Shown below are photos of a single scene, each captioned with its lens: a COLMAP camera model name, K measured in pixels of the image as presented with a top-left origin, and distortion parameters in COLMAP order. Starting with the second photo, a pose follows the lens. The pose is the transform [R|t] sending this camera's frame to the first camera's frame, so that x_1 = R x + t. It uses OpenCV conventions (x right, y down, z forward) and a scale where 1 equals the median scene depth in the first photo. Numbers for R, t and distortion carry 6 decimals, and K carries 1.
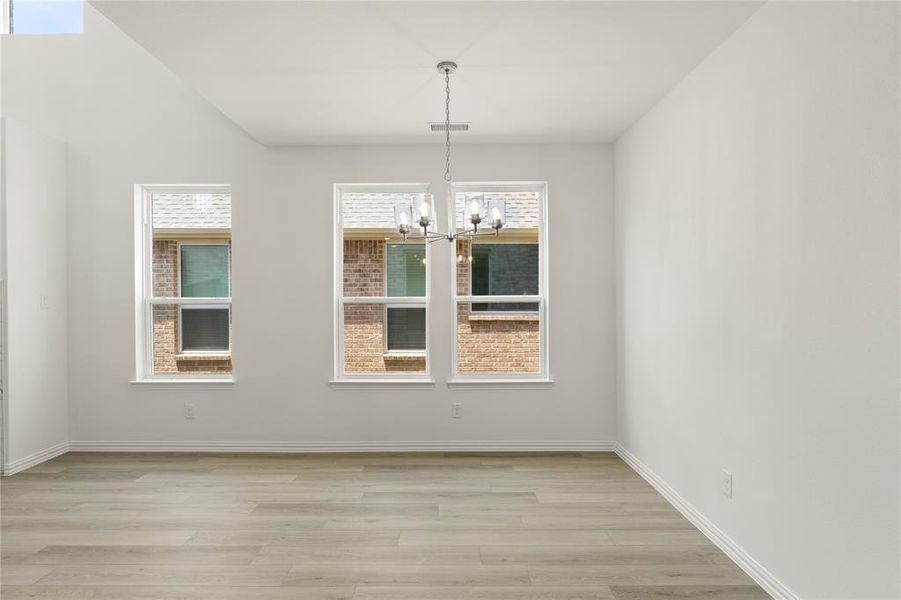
lens RADIAL K [[496.1, 0, 450.5], [0, 496.1, 300.0], [0, 0, 1]] dist [0.002408, -0.000282]
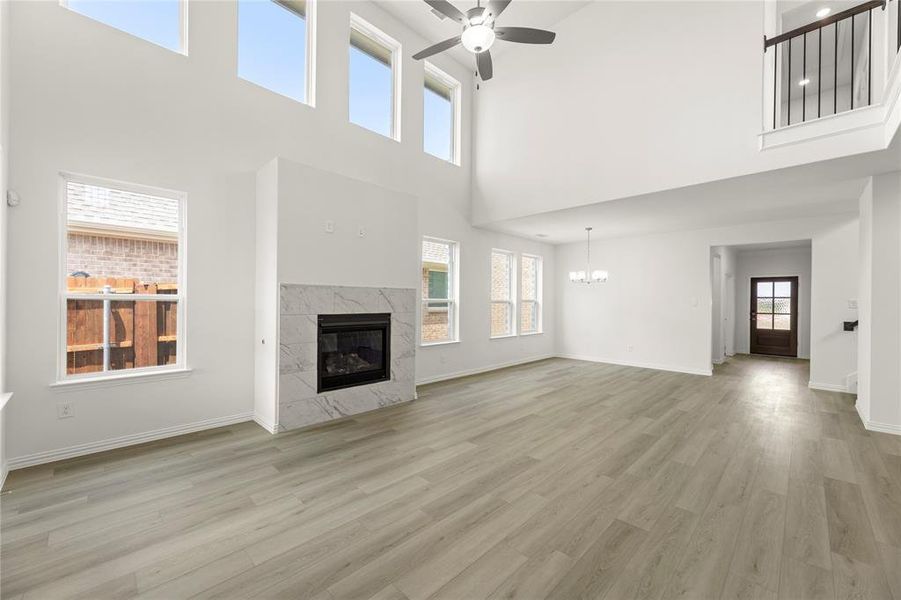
lens RADIAL K [[361.0, 0, 452.0], [0, 361.0, 301.1], [0, 0, 1]] dist [0.000064, -0.000043]
pose [[0.692501, 0.009040, 0.721361, -1.517979], [-0.010781, 0.999940, -0.002182, 0.005928], [-0.721337, -0.006266, 0.692556, 0.017927]]
